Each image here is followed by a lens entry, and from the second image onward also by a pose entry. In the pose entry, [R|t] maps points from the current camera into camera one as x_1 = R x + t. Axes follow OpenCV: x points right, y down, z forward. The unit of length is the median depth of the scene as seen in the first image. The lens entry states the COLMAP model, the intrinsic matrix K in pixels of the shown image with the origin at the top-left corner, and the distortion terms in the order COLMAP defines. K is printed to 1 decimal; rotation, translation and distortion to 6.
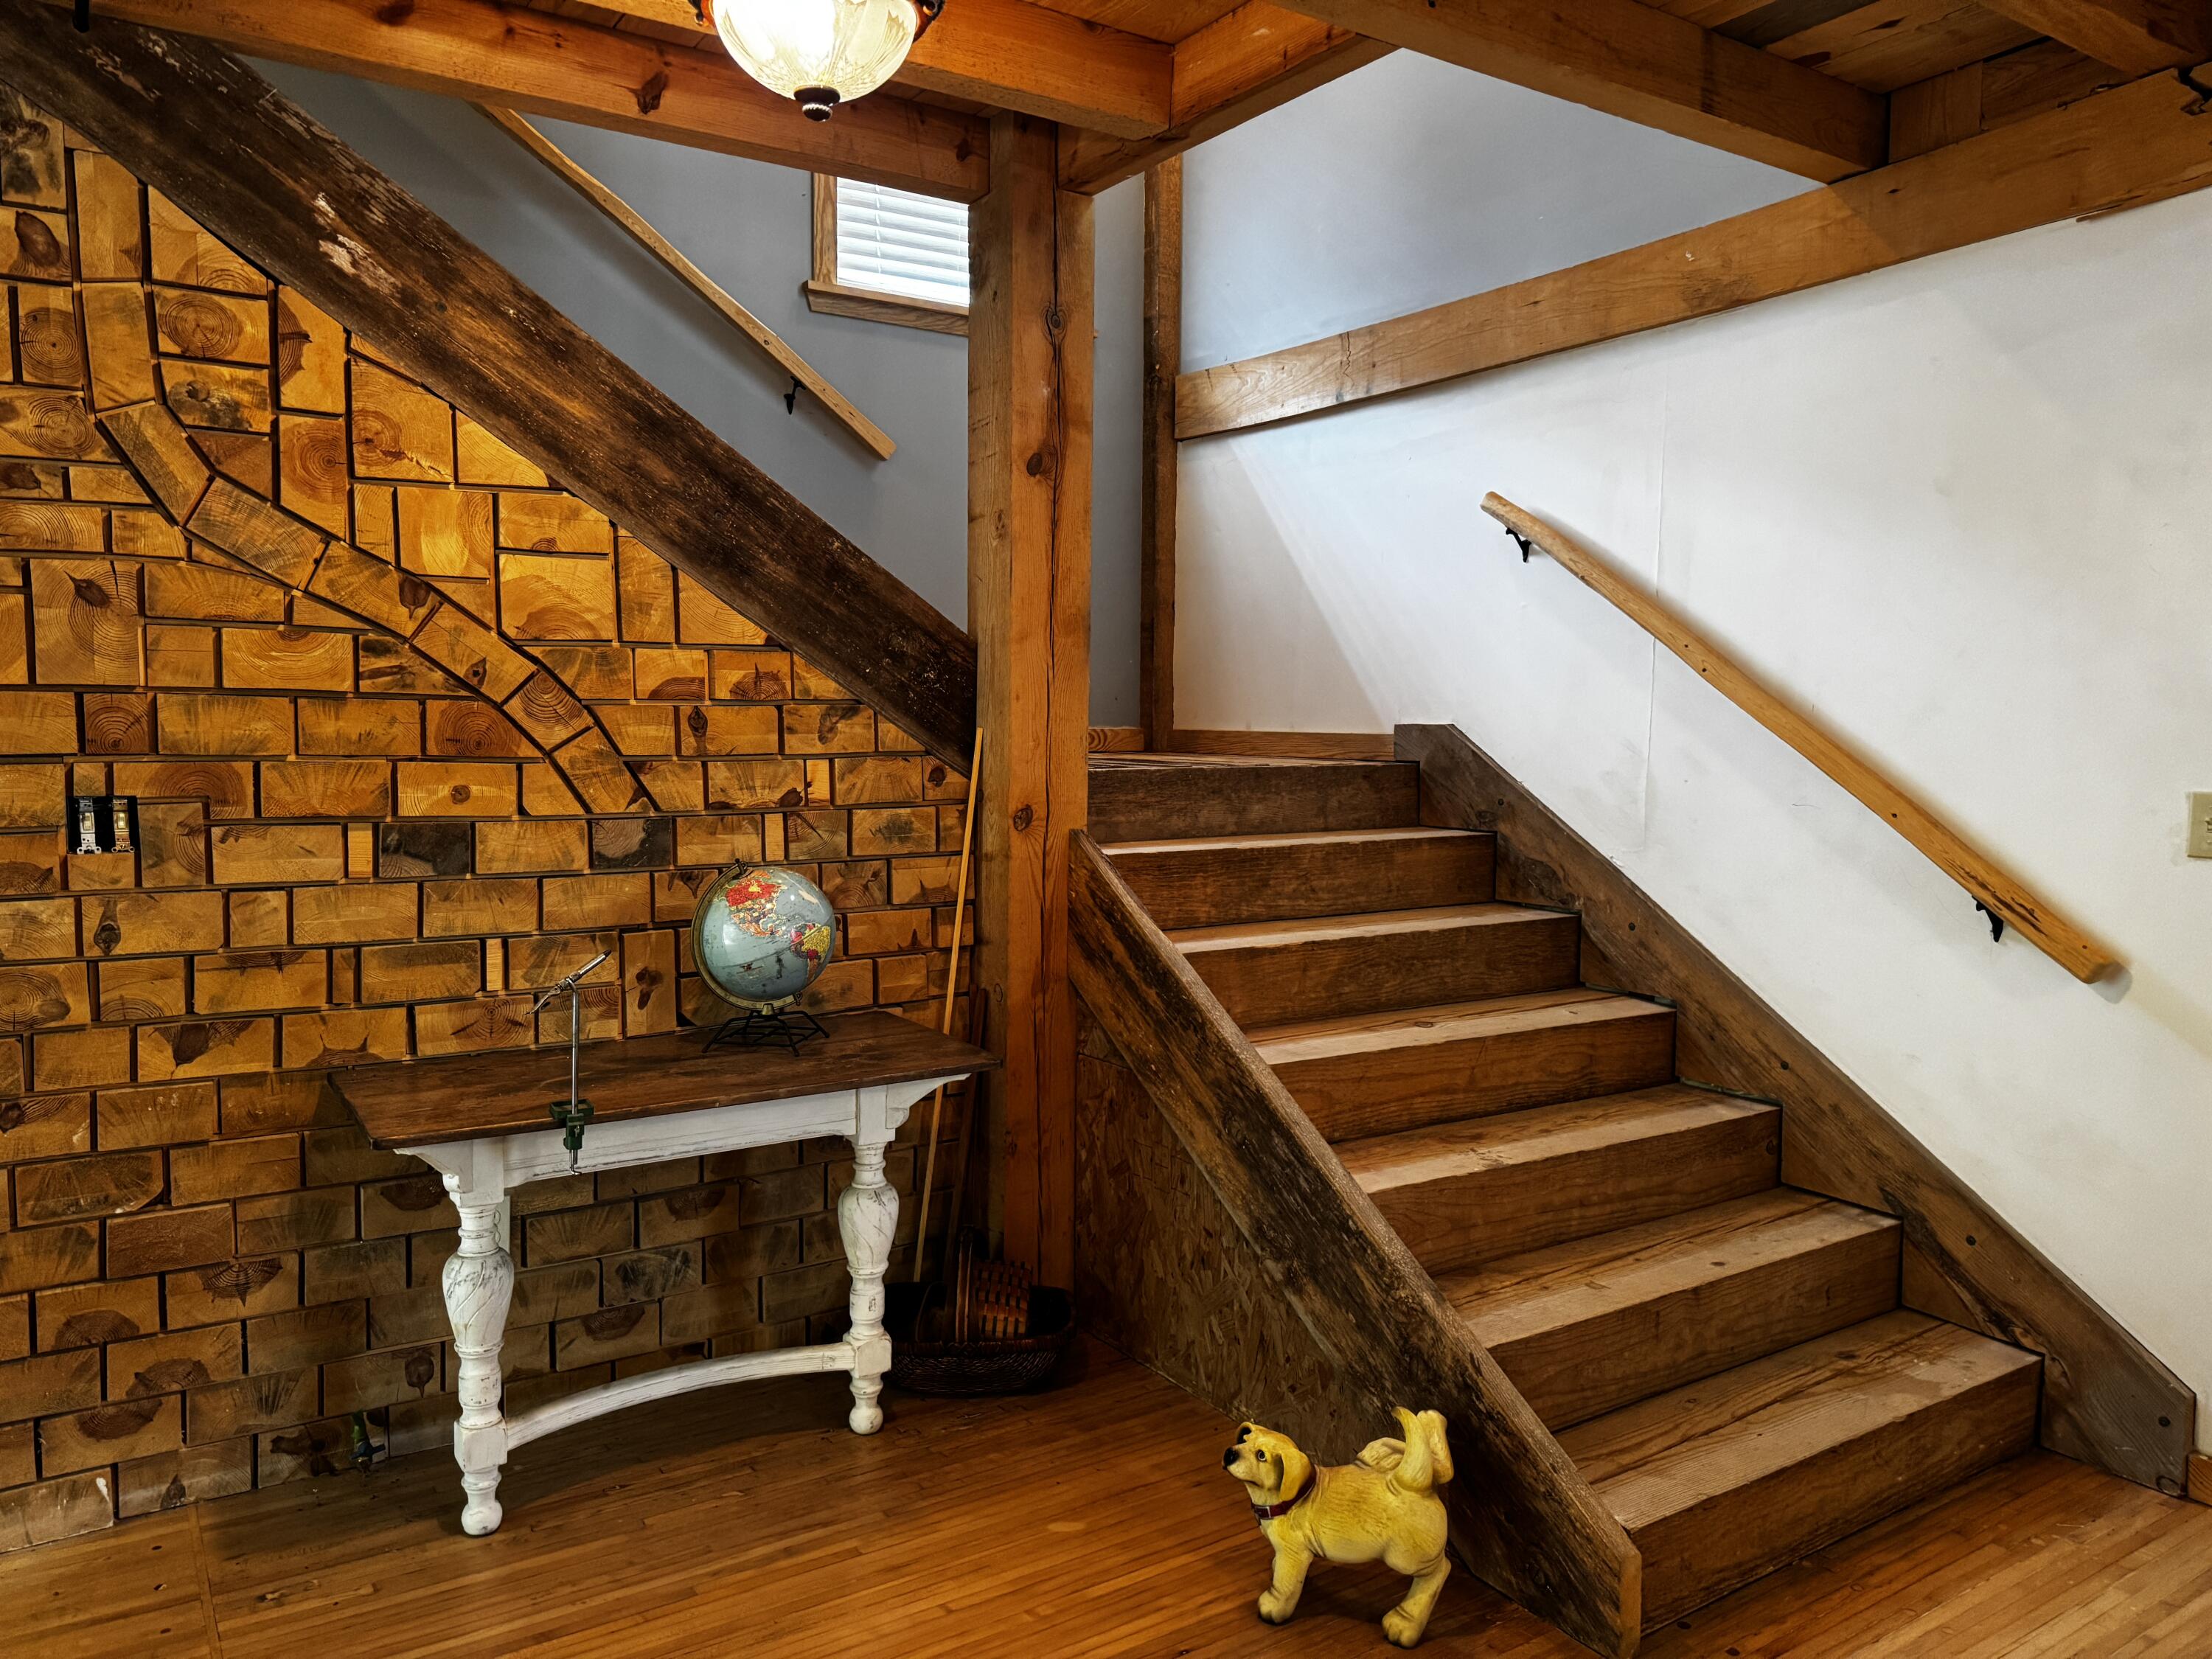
lens RADIAL K [[1555.9, 0, 1109.9], [0, 1555.9, 839.2], [0, 0, 1]] dist [0.066723, -0.066497]
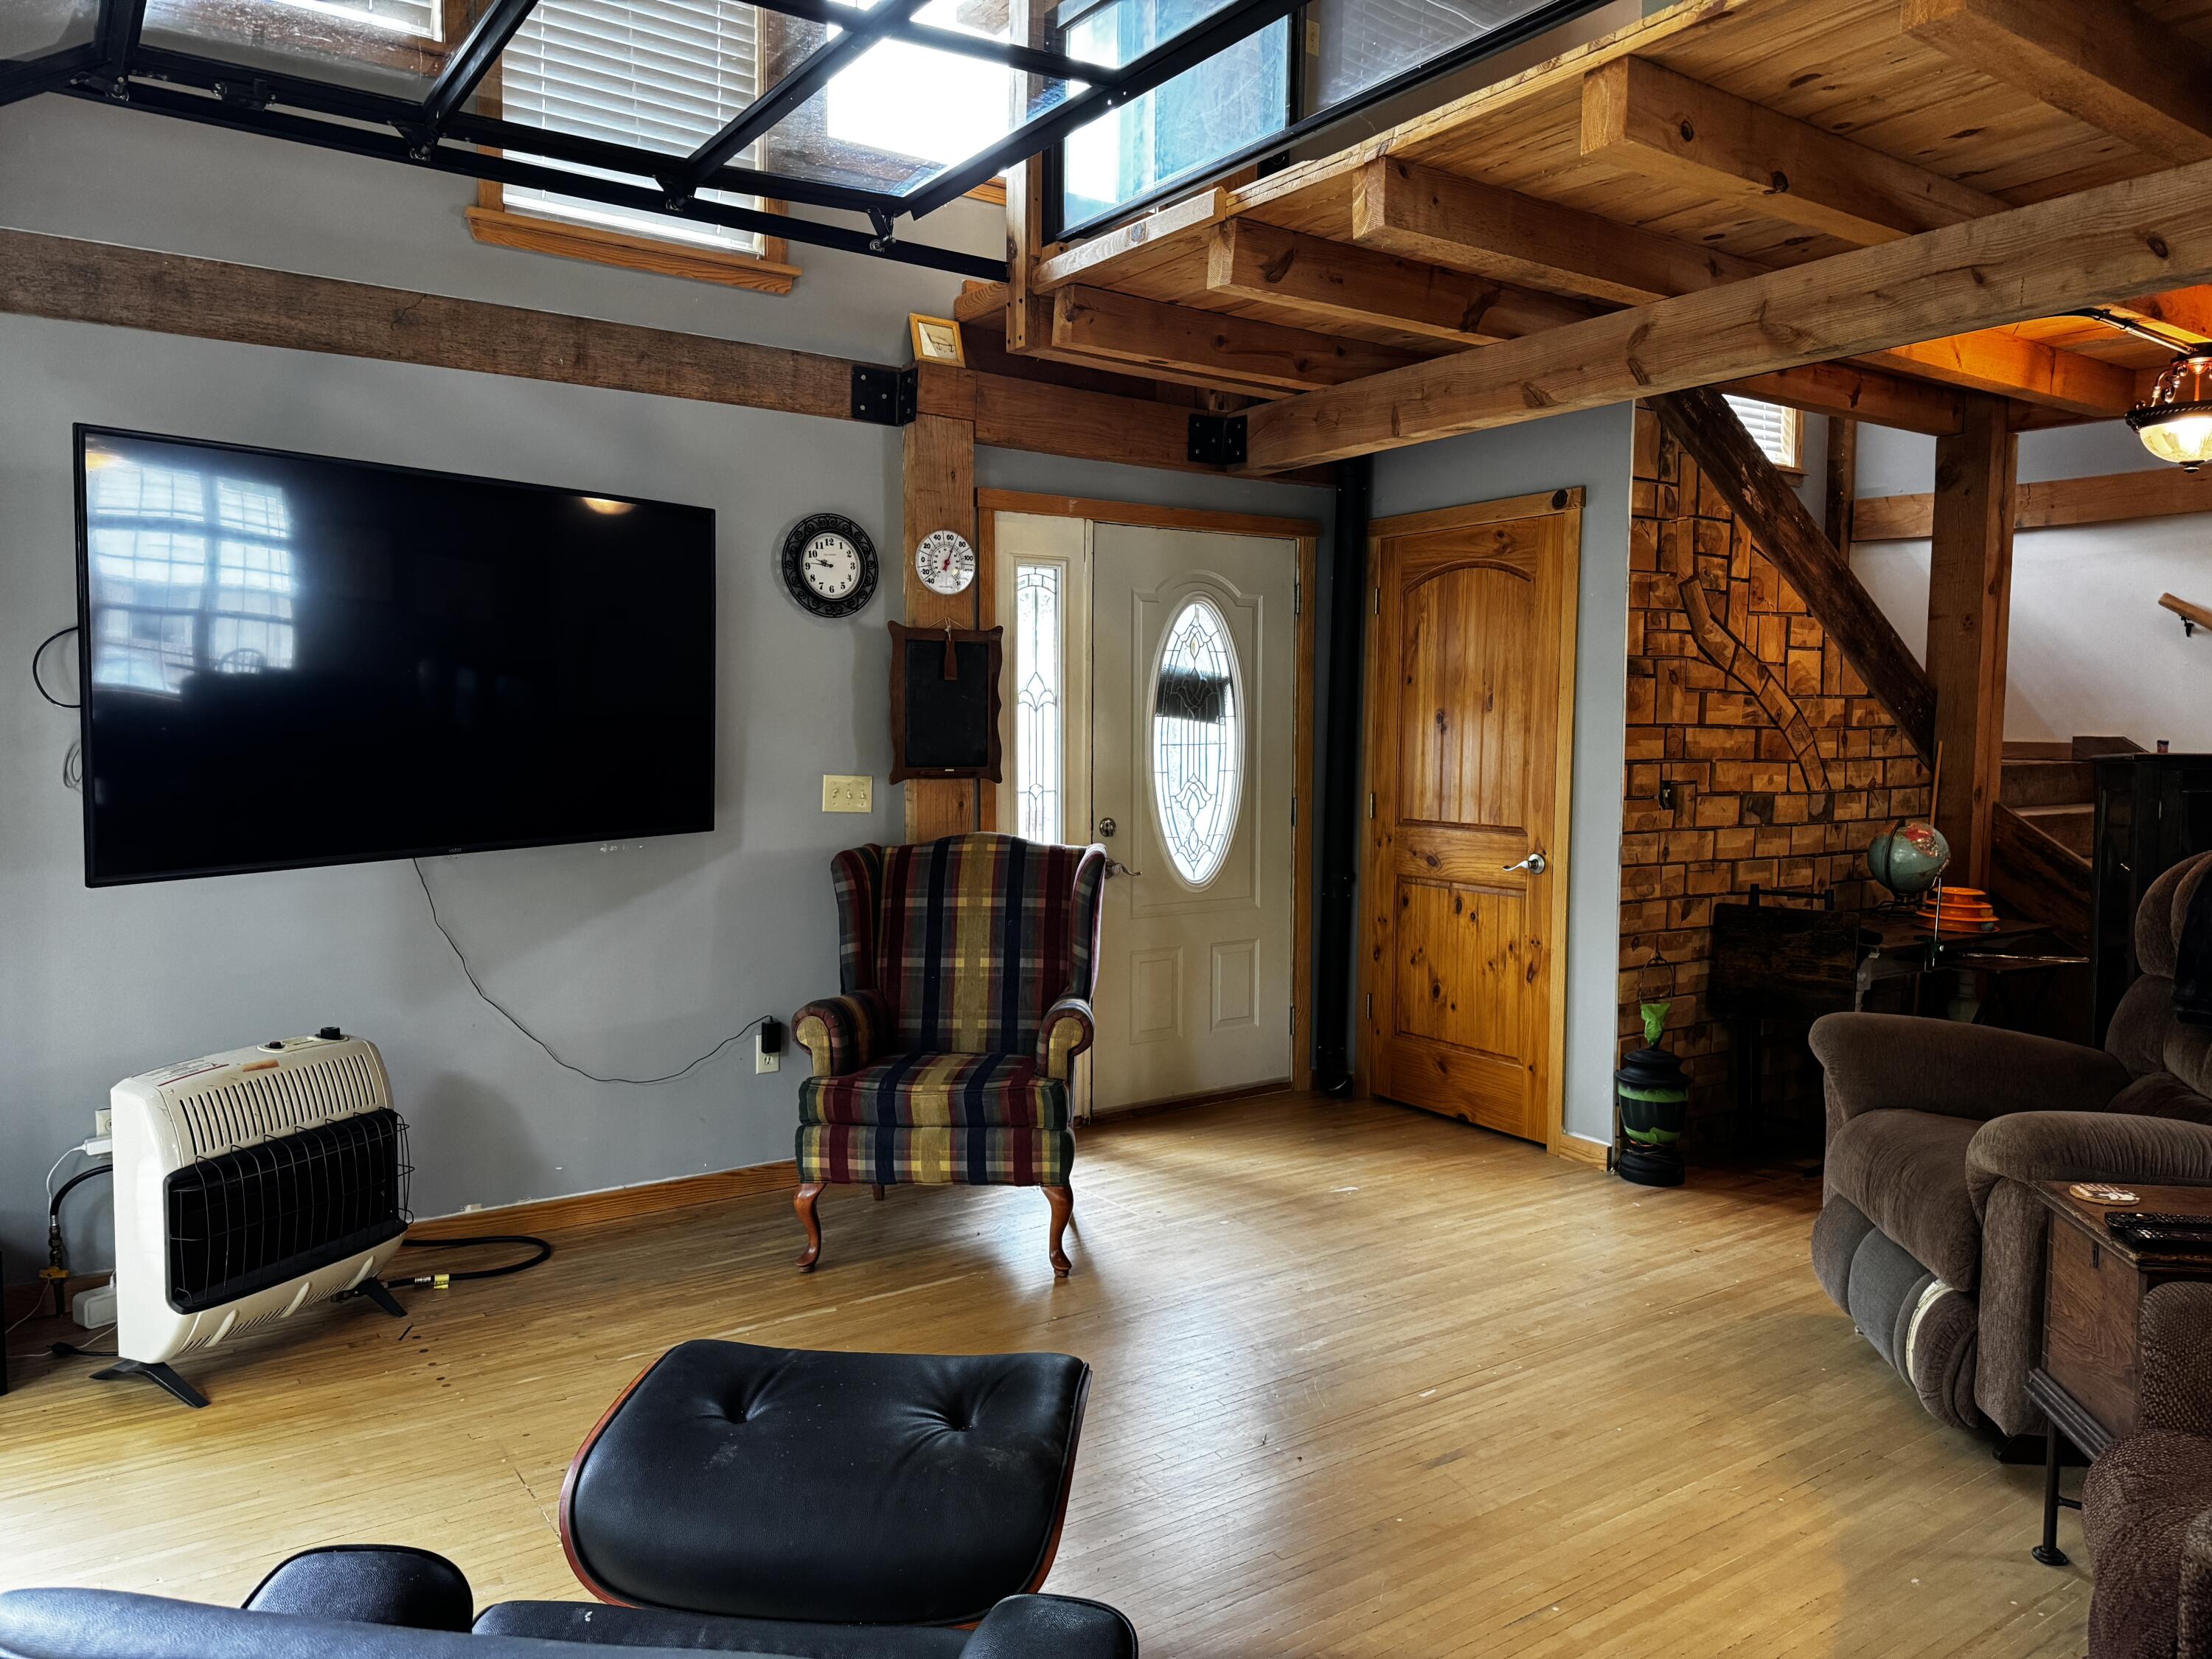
lens RADIAL K [[1555.9, 0, 1103.4], [0, 1555.9, 820.3], [0, 0, 1]] dist [0.066723, -0.066497]
pose [[0.999330, 0.002519, 0.036521, -1.174728], [-0.002363, 0.999988, -0.004314, 0.026373], [-0.036532, 0.004225, 0.999324, -0.756452]]
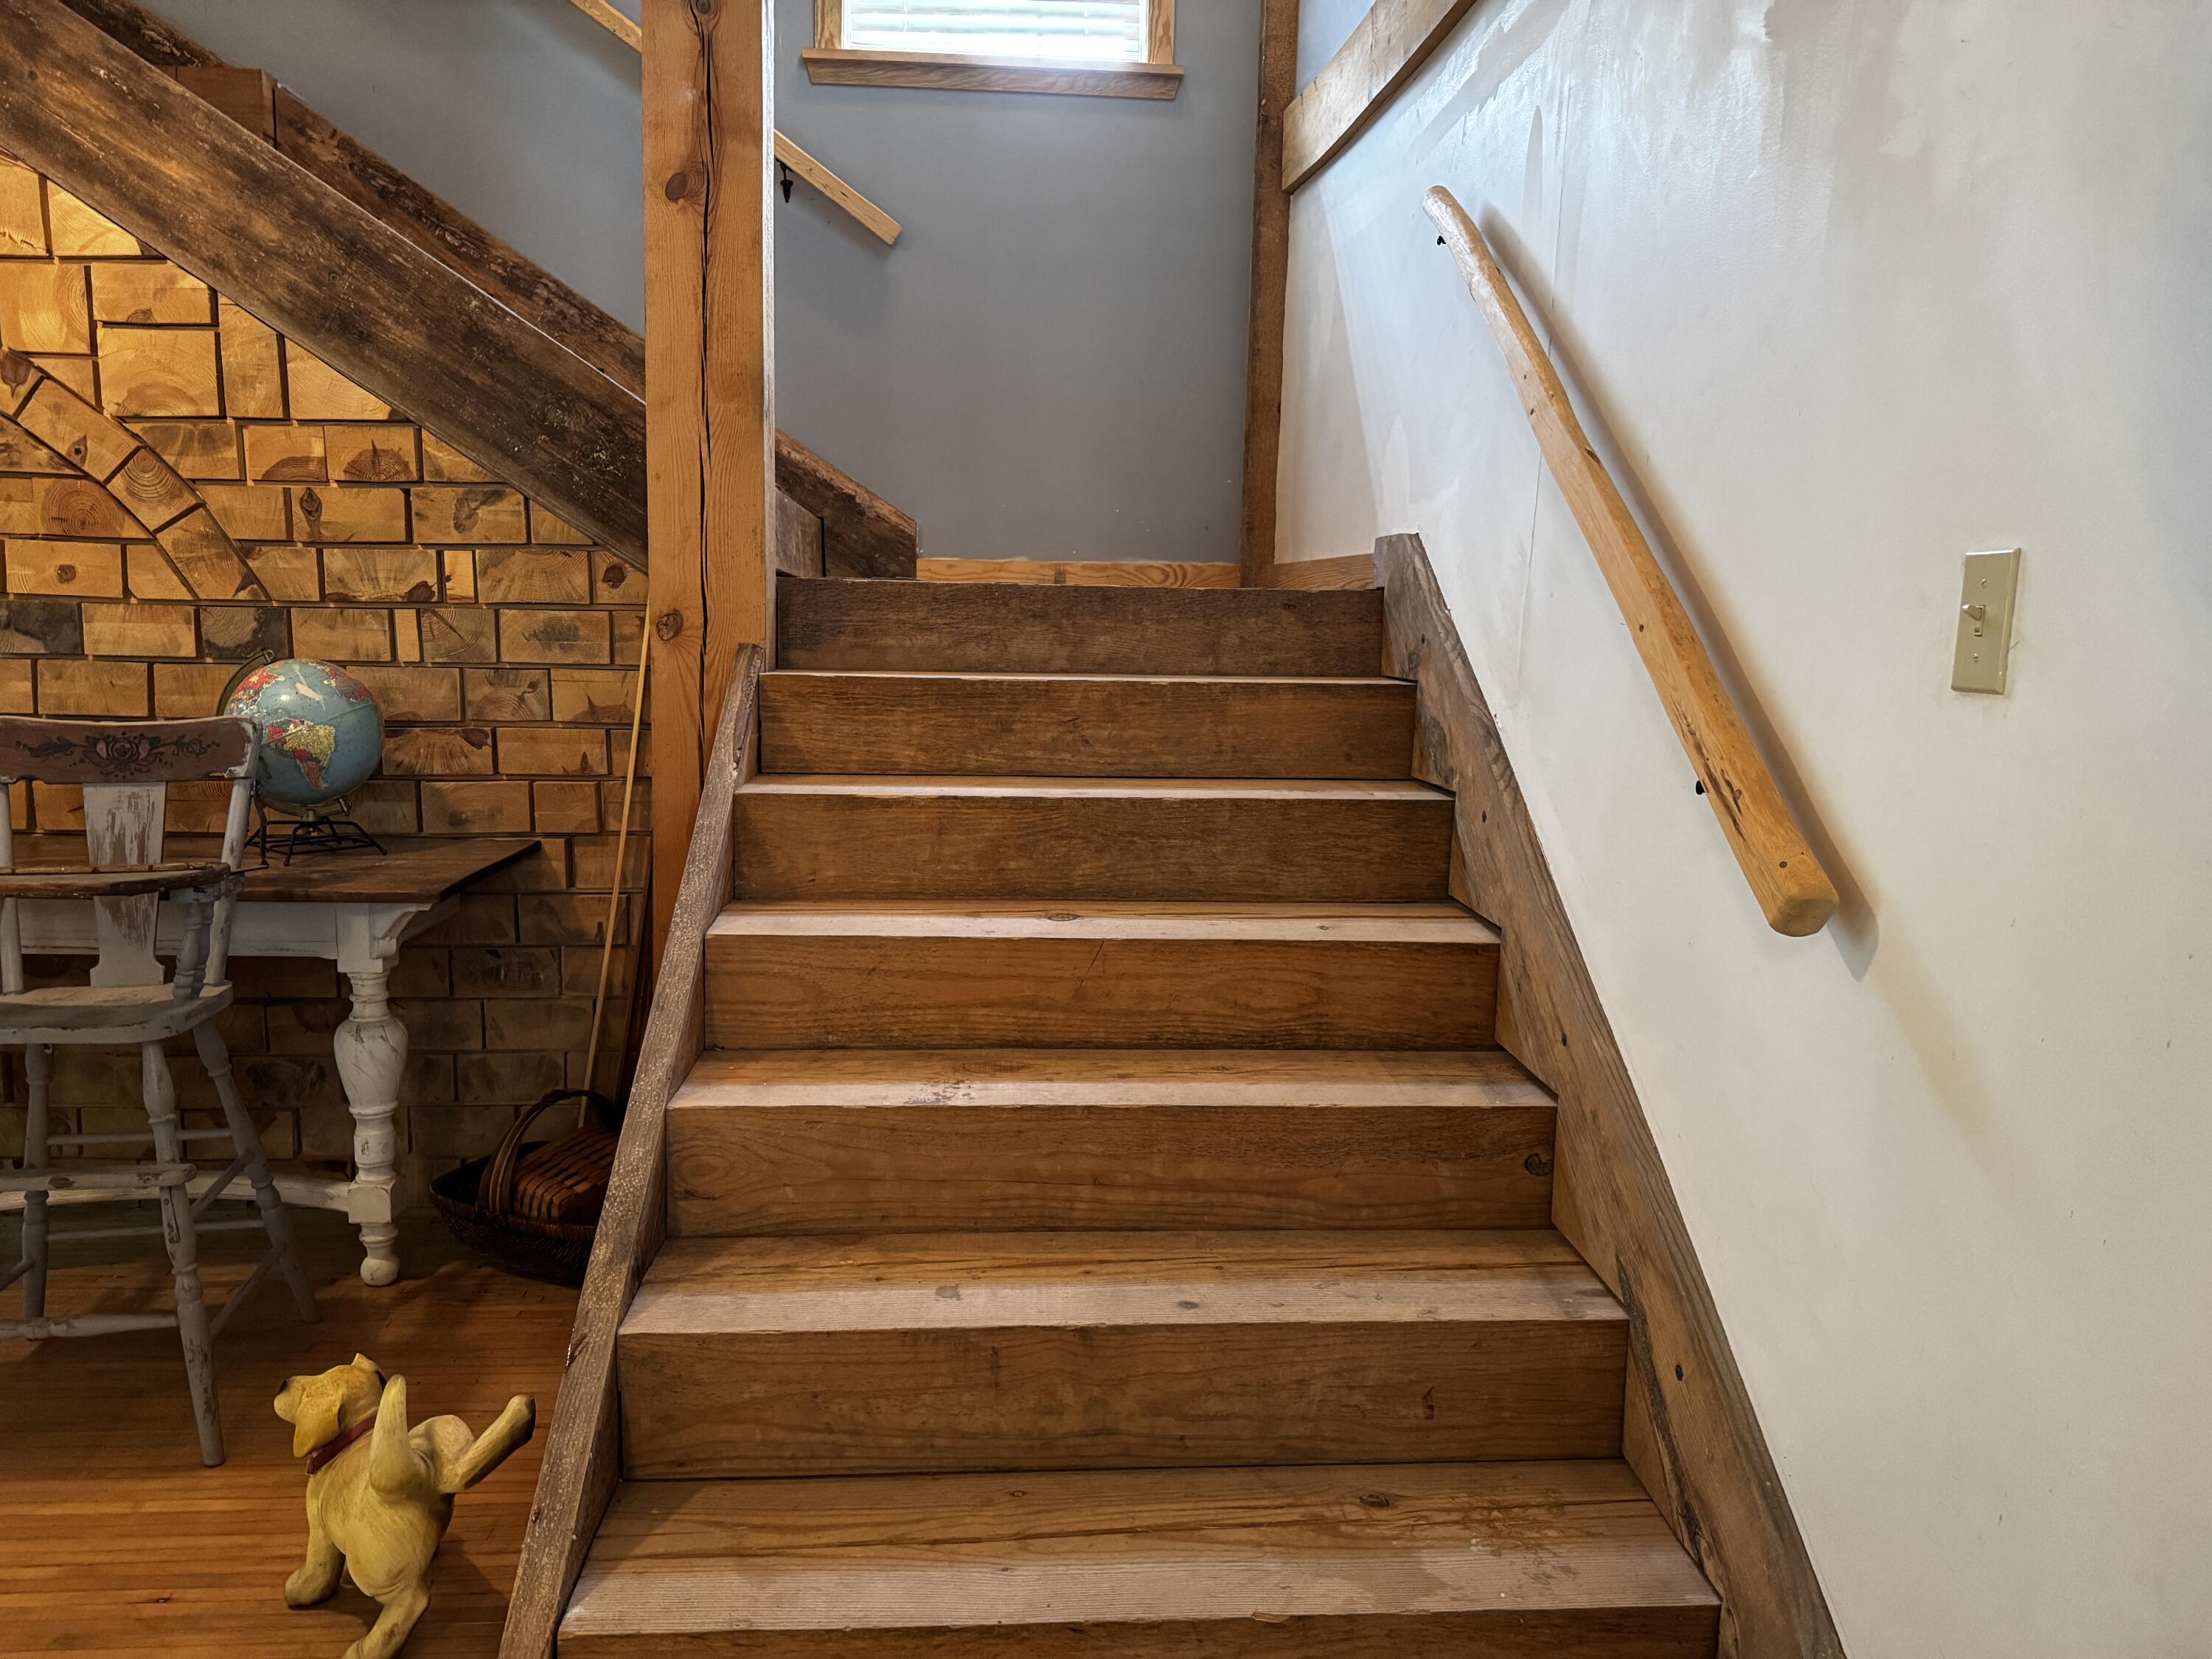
lens RADIAL K [[1552.9, 0, 1184.0], [0, 1552.9, 864.1], [0, 0, 1]] dist [0.036497, -0.031515]
pose [[0.867639, 0.082098, -0.490370, 0.665353], [-0.052841, 0.995913, 0.073241, 0.042209], [0.494379, -0.037635, 0.868431, 0.440878]]
